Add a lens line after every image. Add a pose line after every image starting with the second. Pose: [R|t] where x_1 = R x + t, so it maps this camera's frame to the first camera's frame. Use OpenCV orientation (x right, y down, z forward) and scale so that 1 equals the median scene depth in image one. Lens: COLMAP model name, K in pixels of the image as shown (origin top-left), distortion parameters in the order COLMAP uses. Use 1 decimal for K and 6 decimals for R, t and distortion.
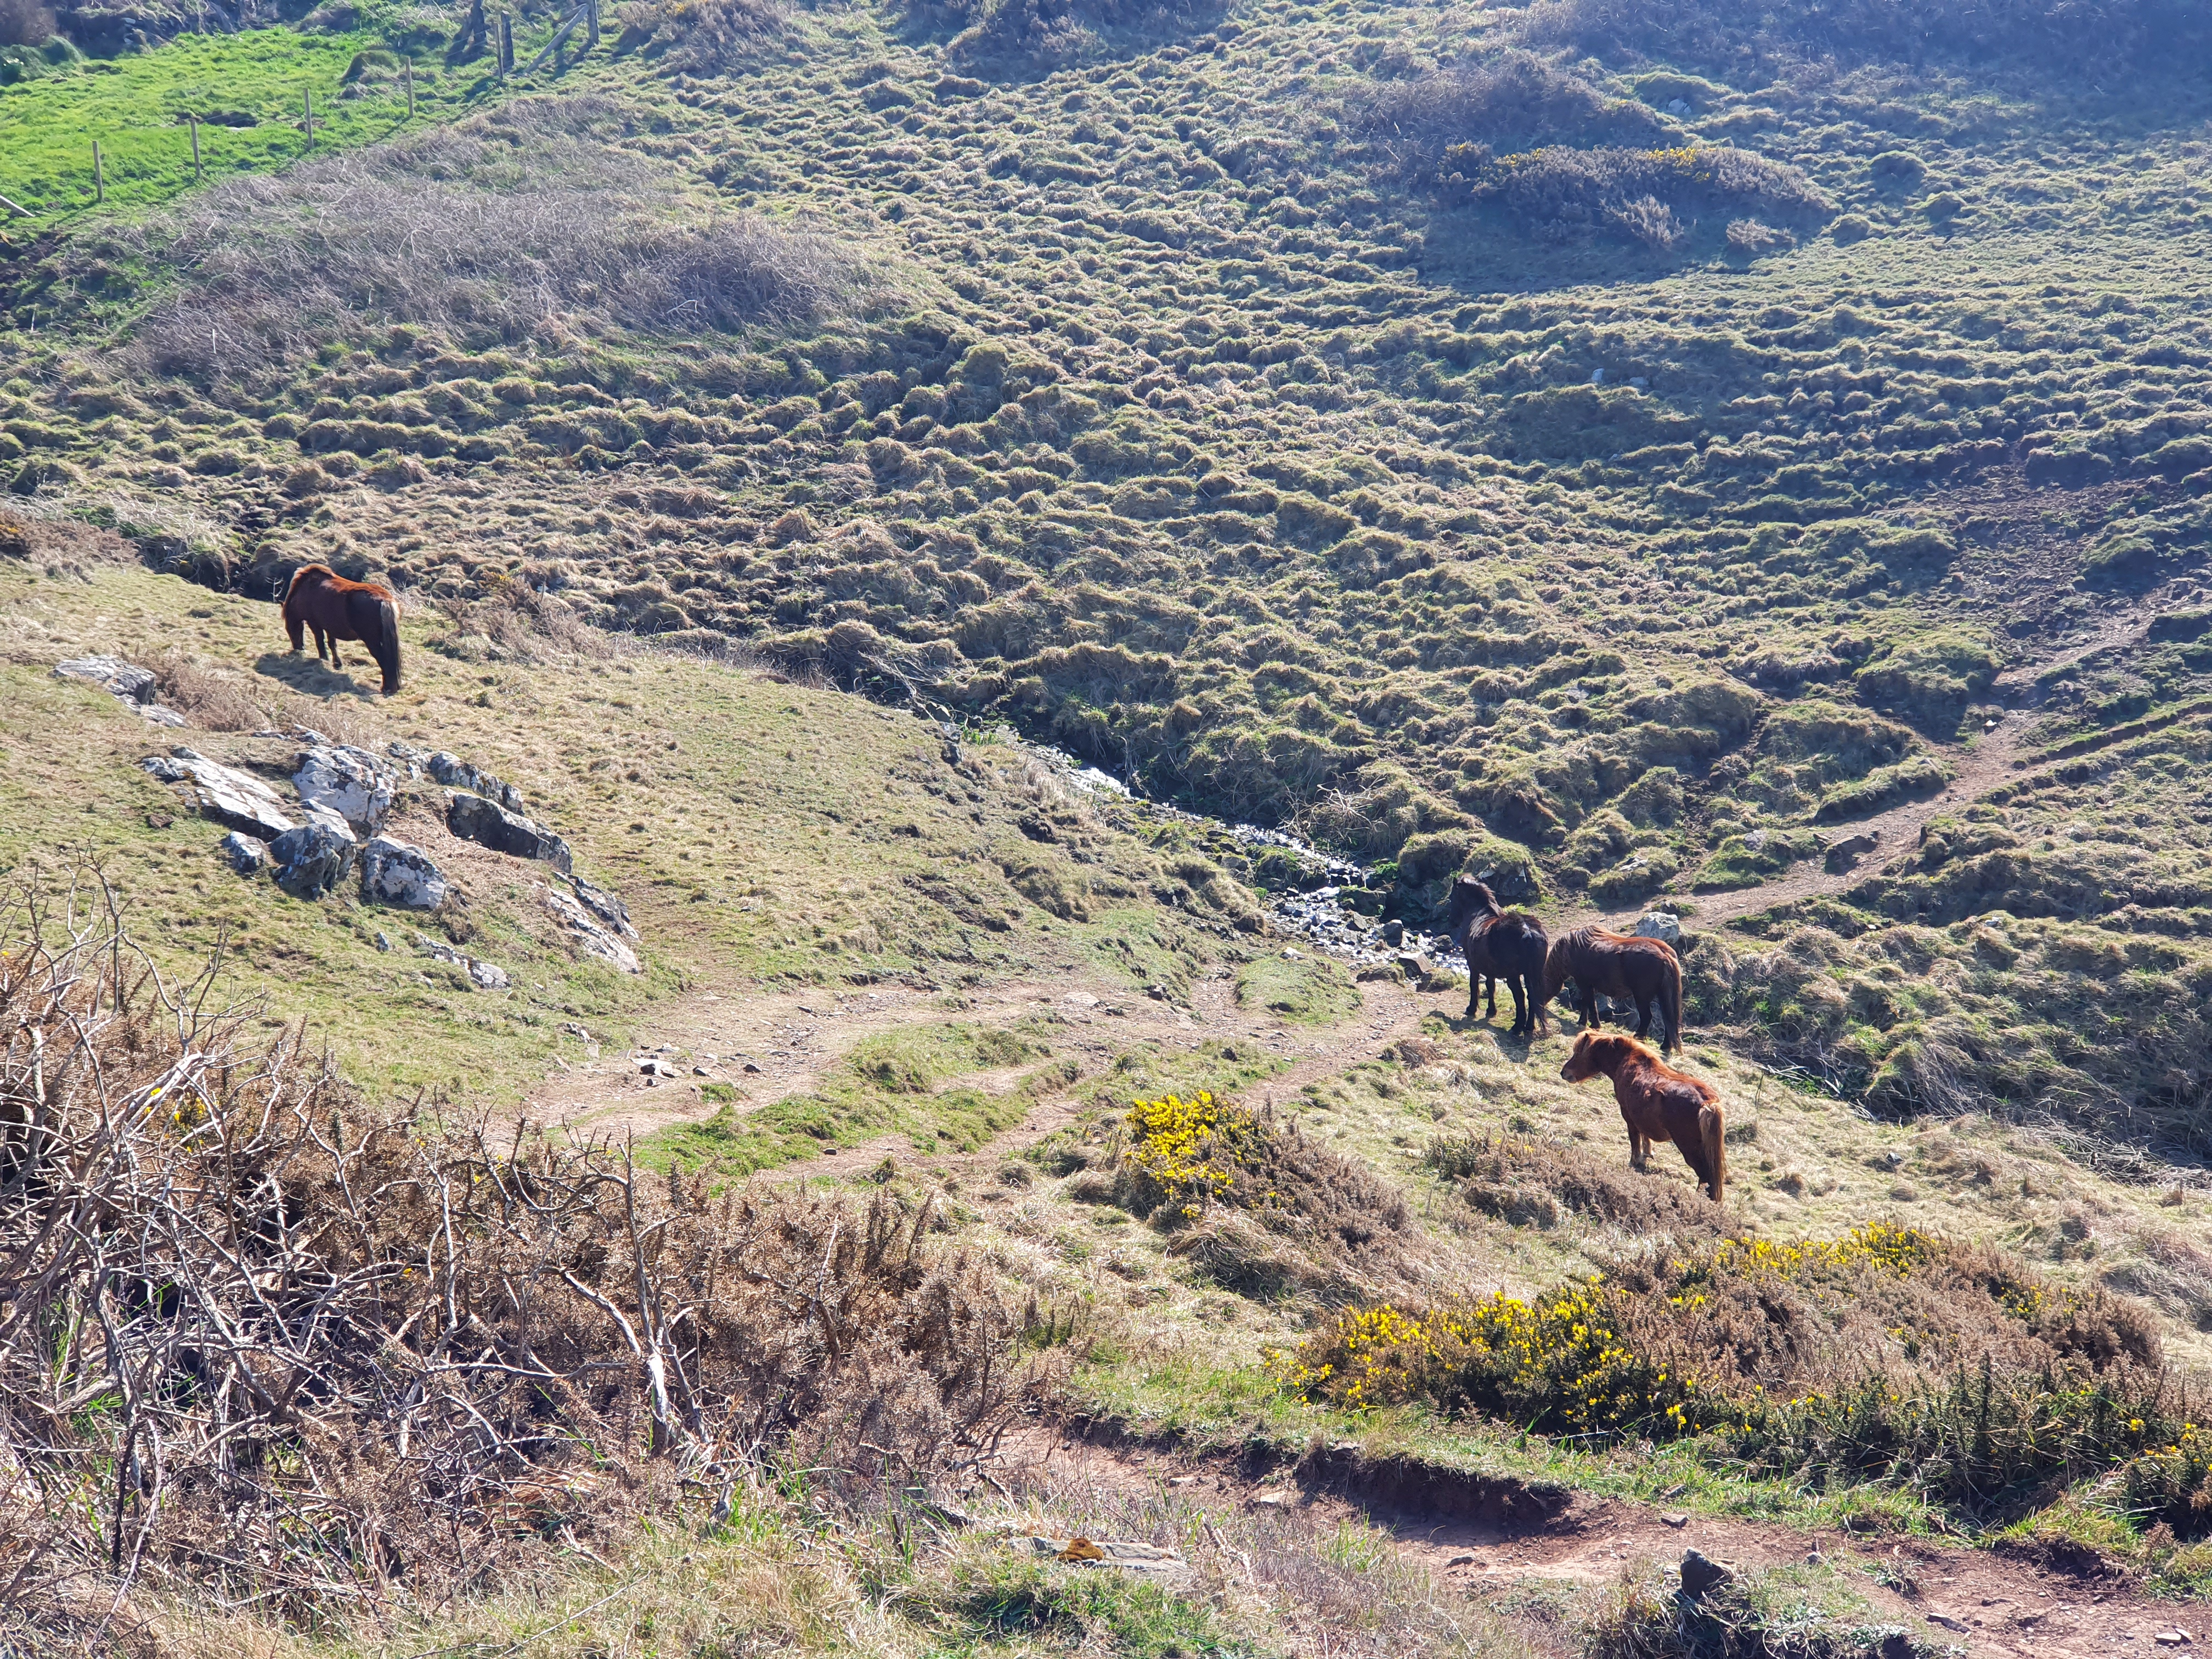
lens RADIAL K [[3886.6, 0, 1106.0], [0, 3886.6, 829.5], [0, 0, 1]] dist [0.054982, 0.222416]
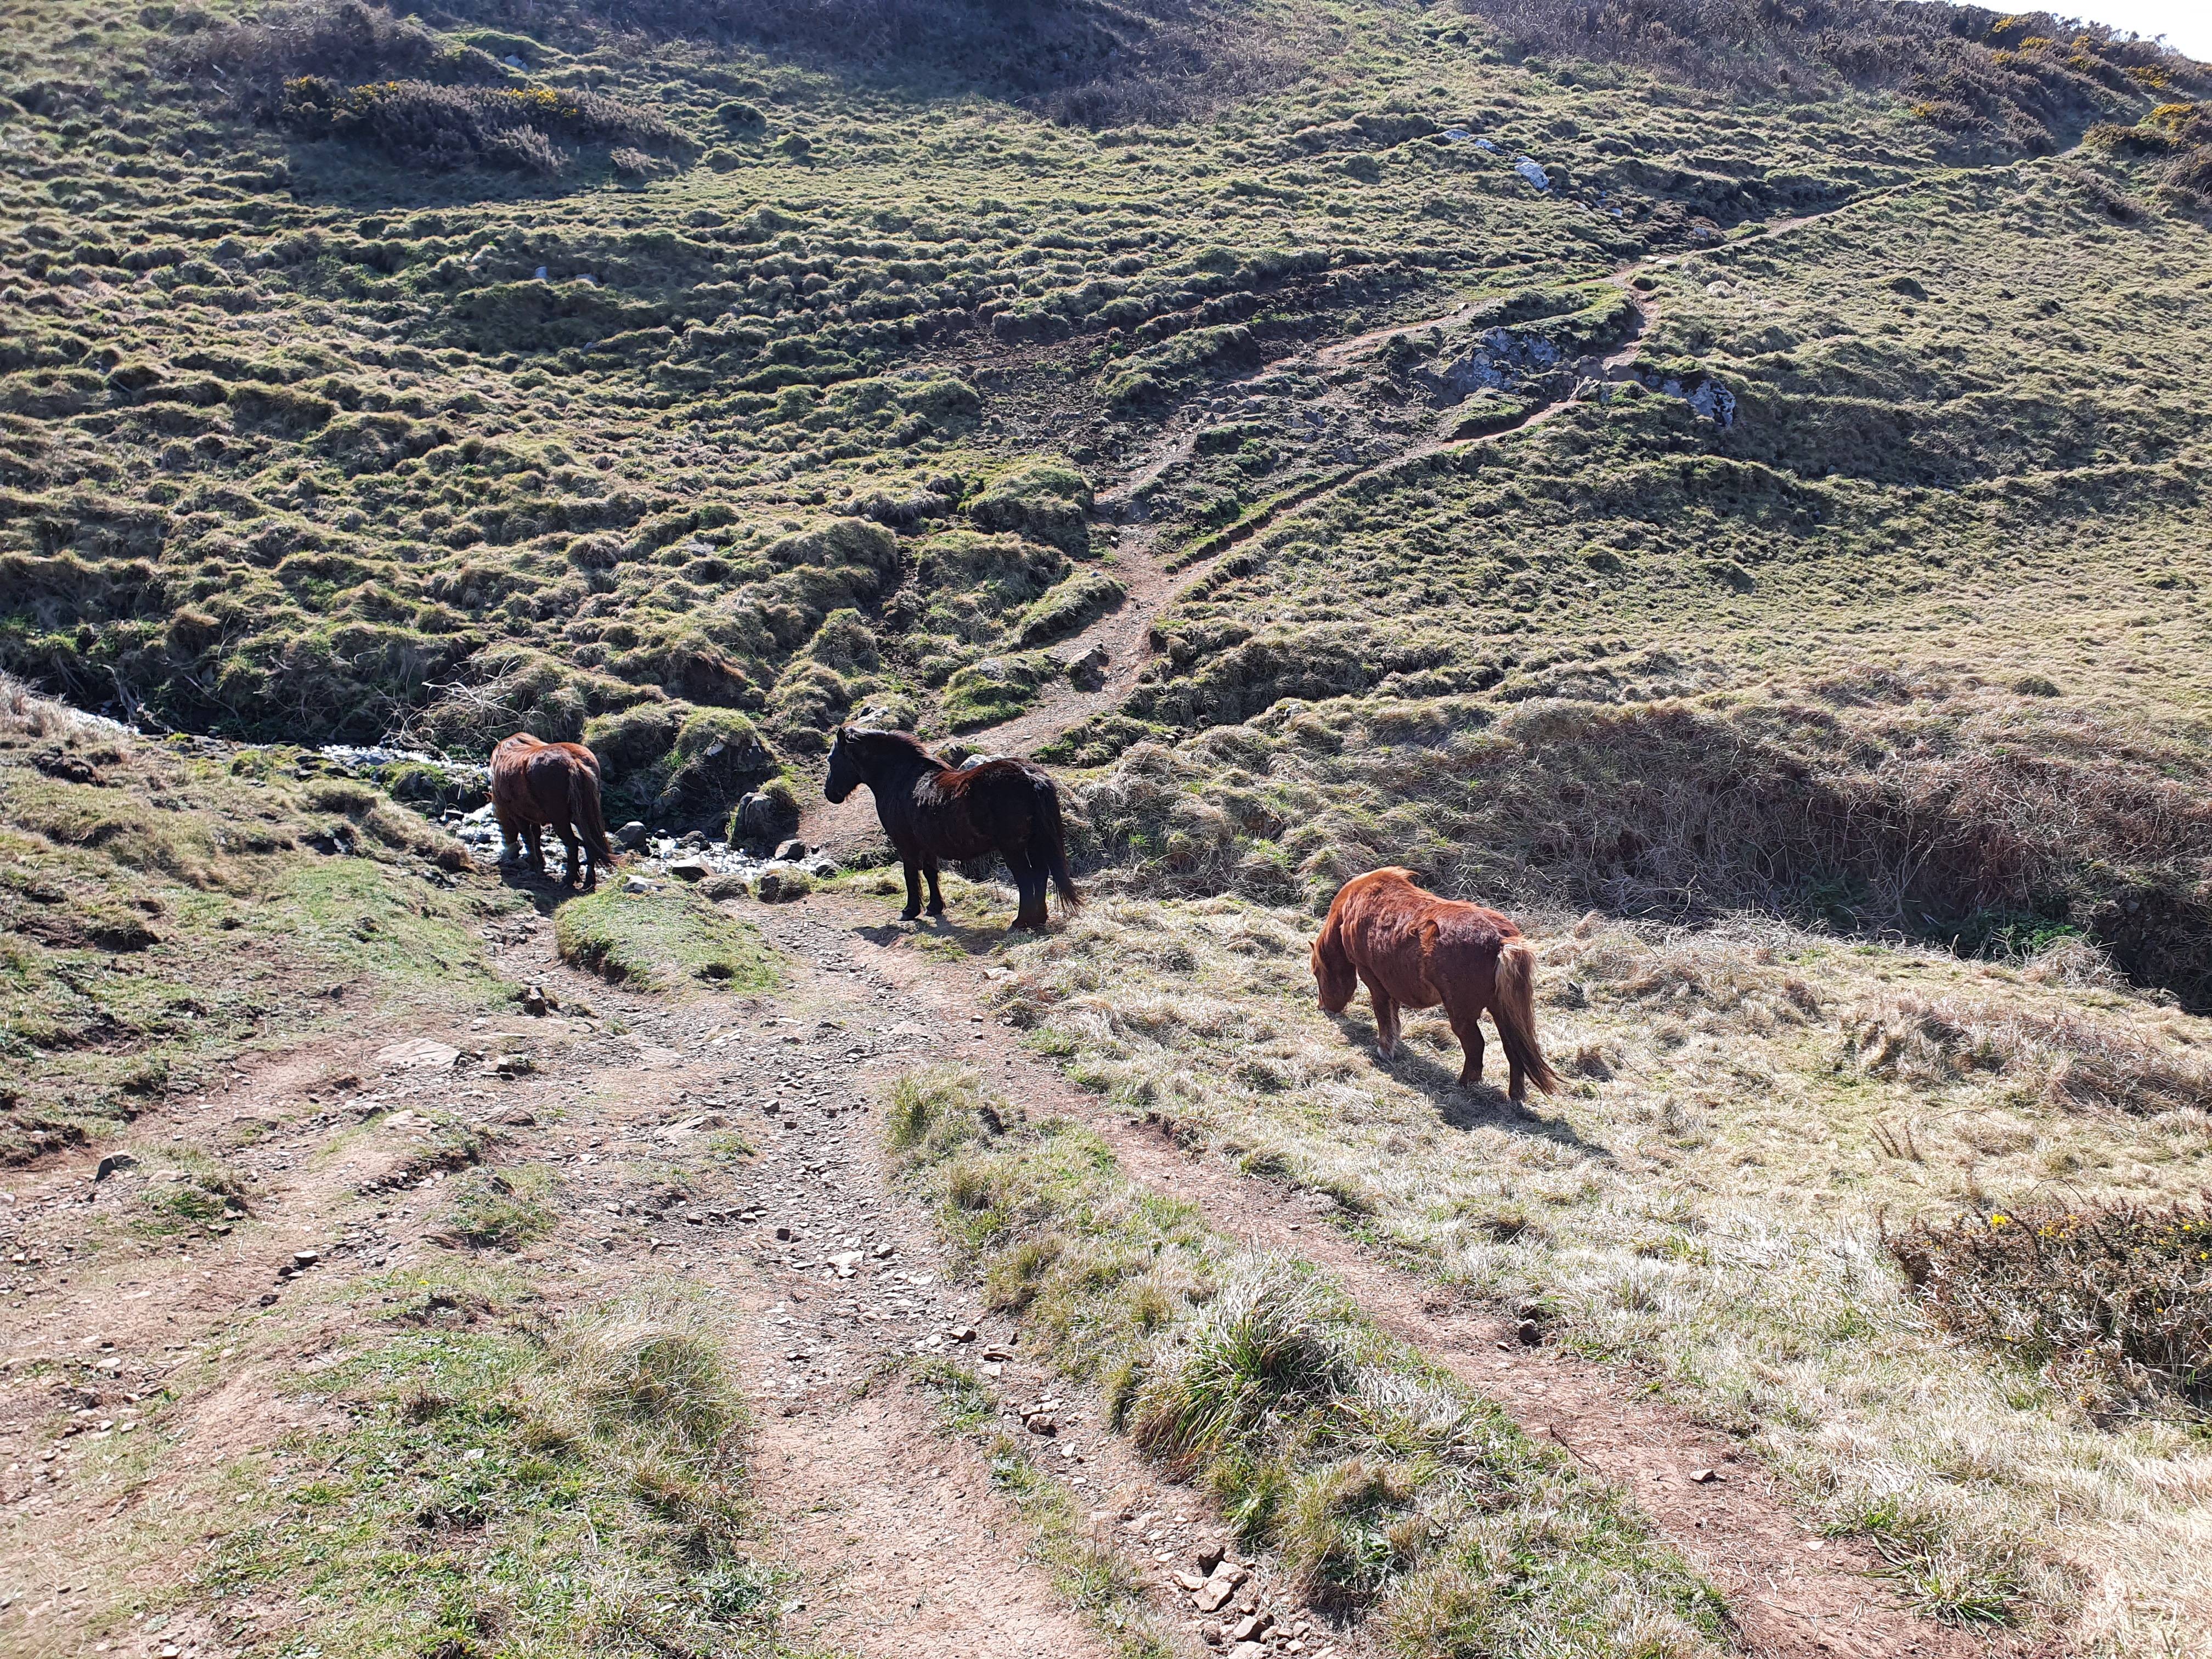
lens RADIAL K [[1732.2, 0, 1134.7], [0, 1732.2, 827.4], [0, 0, 1]] dist [0.006424, 0.032077]
pose [[0.790492, -0.172600, 0.587649, -0.041037], [0.154540, 0.984635, 0.081316, 0.010376], [-0.592654, 0.026535, 0.805020, 0.593045]]
